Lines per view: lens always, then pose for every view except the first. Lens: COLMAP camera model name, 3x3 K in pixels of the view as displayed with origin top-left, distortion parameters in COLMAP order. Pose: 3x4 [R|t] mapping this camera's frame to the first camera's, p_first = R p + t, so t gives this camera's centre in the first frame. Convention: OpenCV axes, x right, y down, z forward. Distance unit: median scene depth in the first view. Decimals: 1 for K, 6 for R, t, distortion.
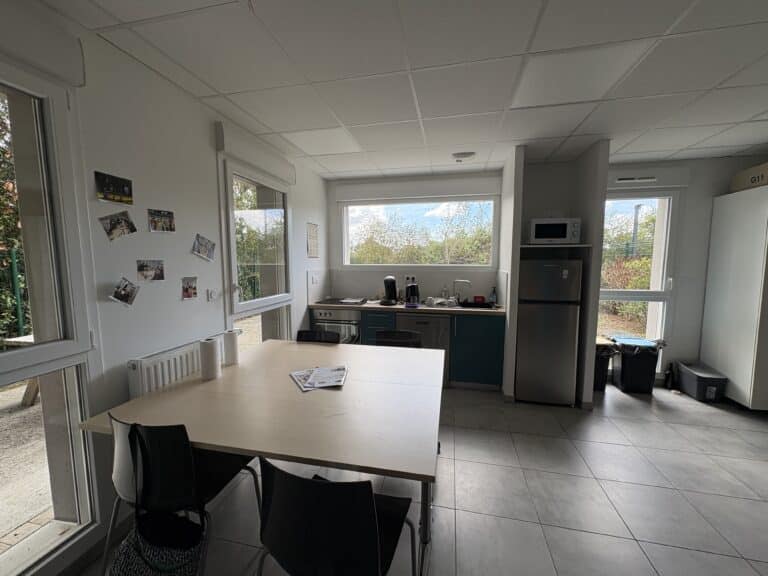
lens RADIAL K [[306.9, 0, 384.0], [0, 306.9, 288.0], [0, 0, 1]] dist [-0.003633, -0.000181]
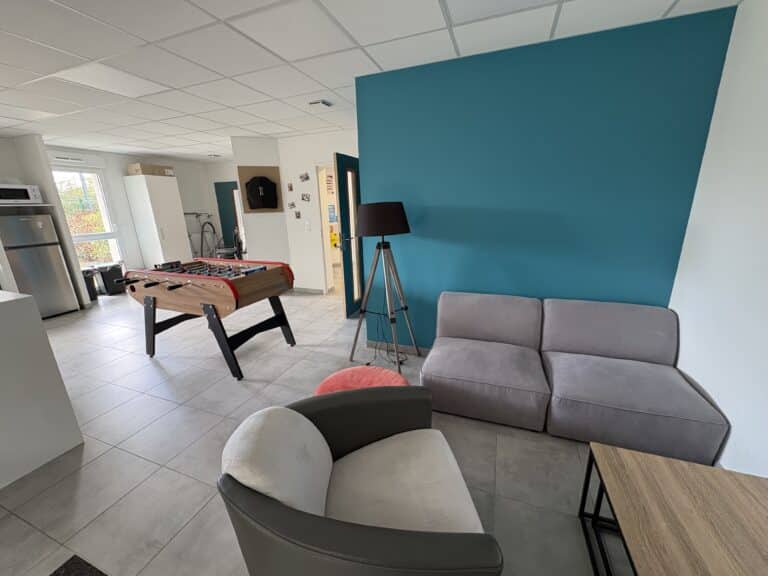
lens RADIAL K [[306.9, 0, 384.0], [0, 306.9, 288.0], [0, 0, 1]] dist [-0.003633, -0.000181]
pose [[0.145682, -0.265710, 0.952982, -0.579003], [0.121626, 0.960762, 0.249286, 0.071052], [-0.981827, 0.079591, 0.172283, -0.758891]]
